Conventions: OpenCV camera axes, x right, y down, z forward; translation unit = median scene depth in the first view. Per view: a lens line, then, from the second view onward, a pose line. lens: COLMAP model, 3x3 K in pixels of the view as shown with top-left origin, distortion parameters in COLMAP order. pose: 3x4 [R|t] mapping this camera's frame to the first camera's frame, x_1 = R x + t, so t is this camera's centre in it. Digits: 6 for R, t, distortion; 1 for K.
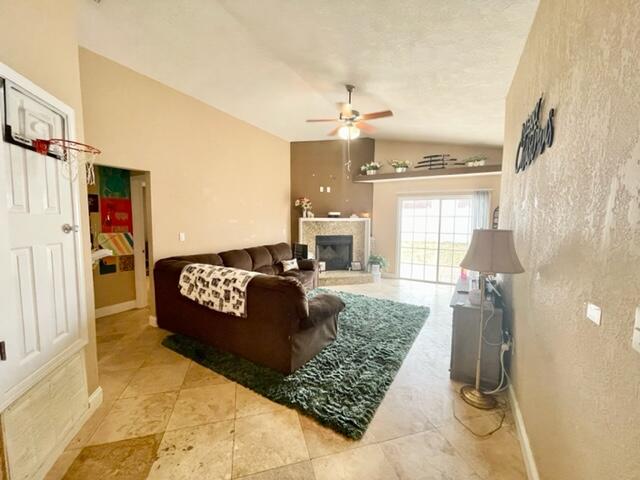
lens RADIAL K [[259.7, 0, 319.1], [0, 259.7, 241.6], [0, 0, 1]] dist [0.002878, 0.000263]
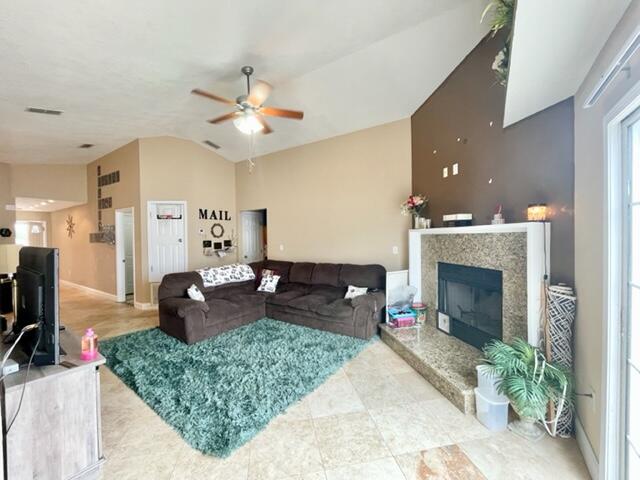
lens RADIAL K [[259.7, 0, 319.7], [0, 259.7, 237.9], [0, 0, 1]] dist [0.002878, 0.000263]
pose [[-0.084824, 0.000315, -0.996396, 0.535138], [-0.066125, 0.997794, 0.005944, -0.057199], [0.994199, 0.066391, -0.084616, 0.788301]]
